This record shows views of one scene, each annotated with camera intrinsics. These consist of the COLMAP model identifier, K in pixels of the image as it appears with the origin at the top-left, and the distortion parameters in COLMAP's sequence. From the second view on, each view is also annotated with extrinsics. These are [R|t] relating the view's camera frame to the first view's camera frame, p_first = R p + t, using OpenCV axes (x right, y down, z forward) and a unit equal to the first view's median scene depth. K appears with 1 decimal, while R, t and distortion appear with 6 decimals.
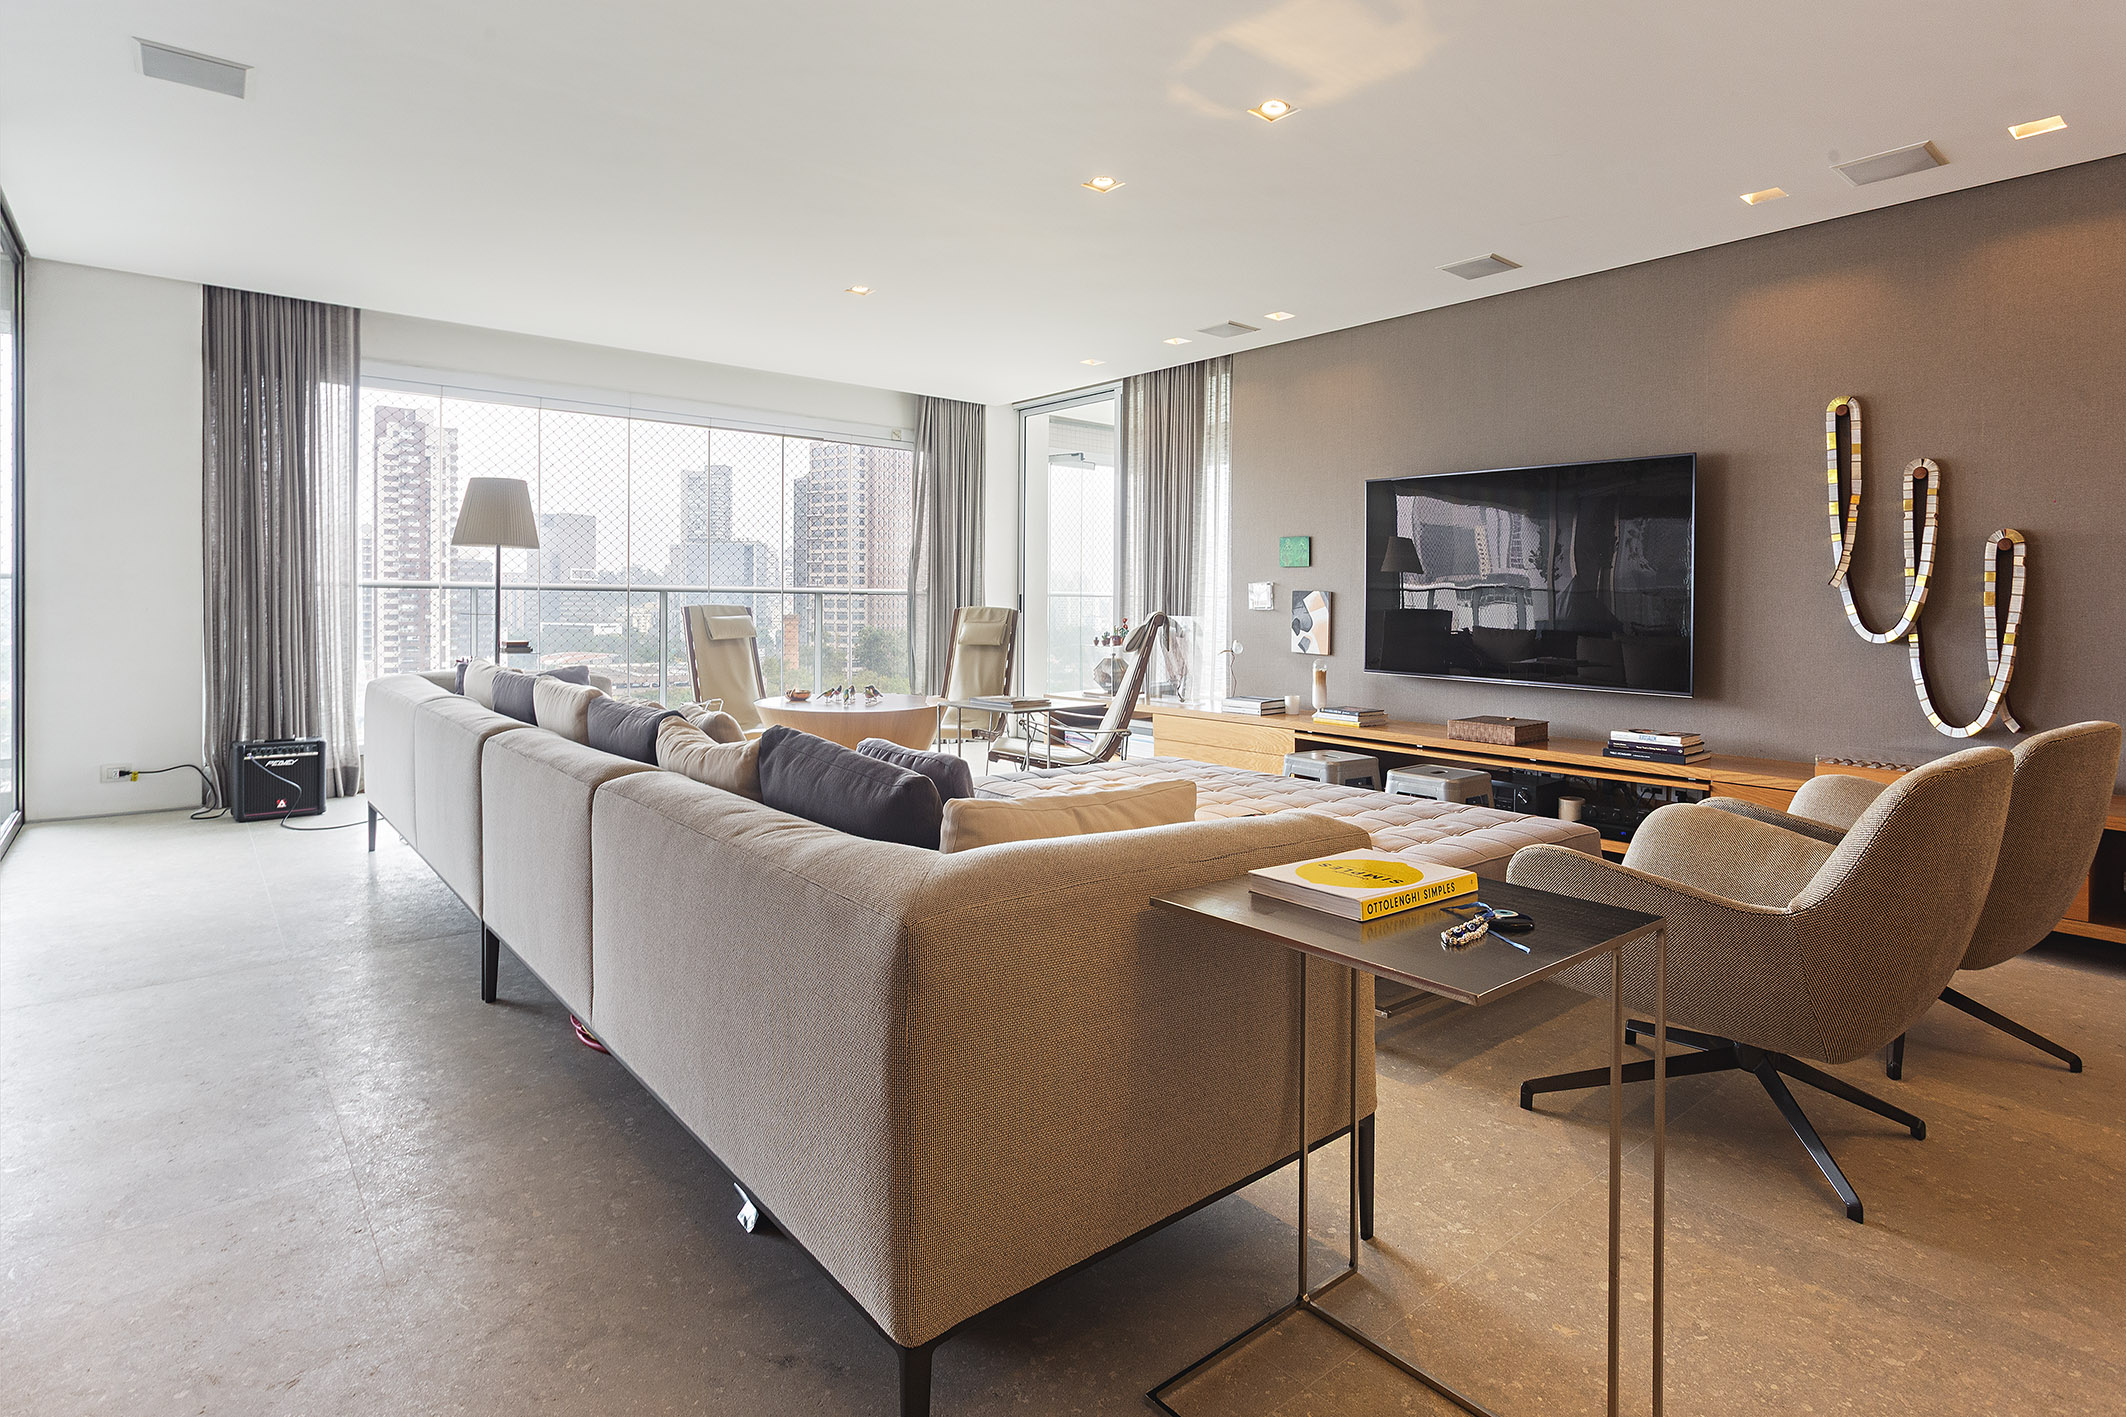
lens RADIAL K [[1120.9, 0, 1109.3], [0, 1120.9, 607.1], [0, 0, 1]] dist [0.000390, 0.000862]
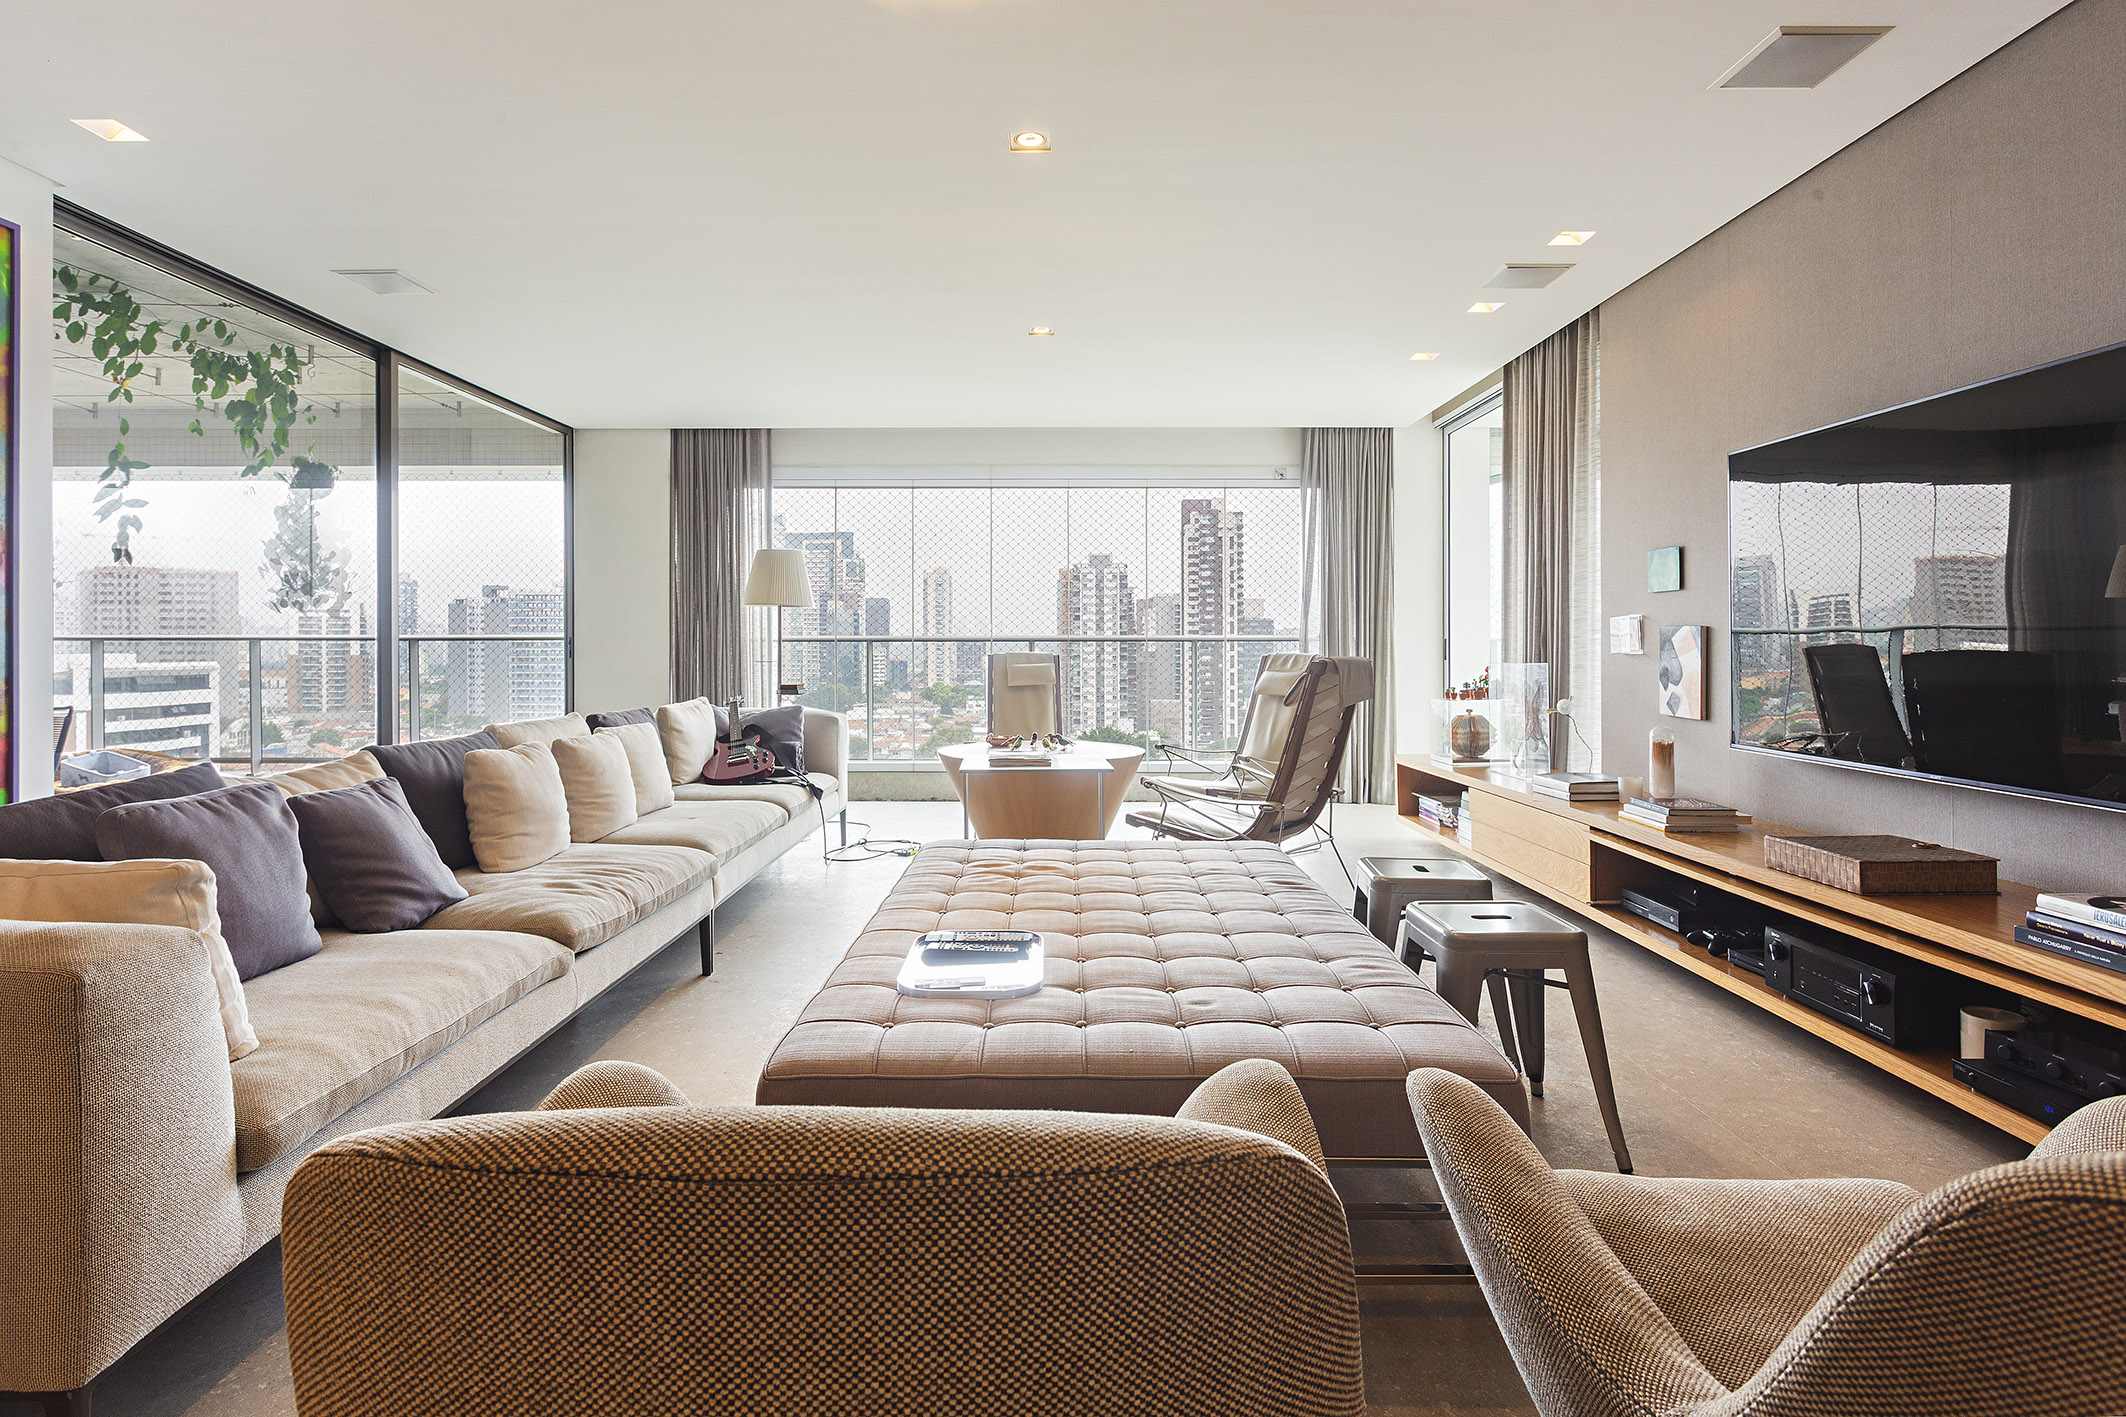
lens RADIAL K [[1038.2, 0, 1055.1], [0, 1038.2, 648.6], [0, 0, 1]] dist [-0.004393, 0.004662]
pose [[0.737070, -0.010206, -0.675740, 0.332284], [0.004620, 0.999939, -0.010064, 0.004068], [0.675801, 0.004296, 0.737072, 0.282086]]
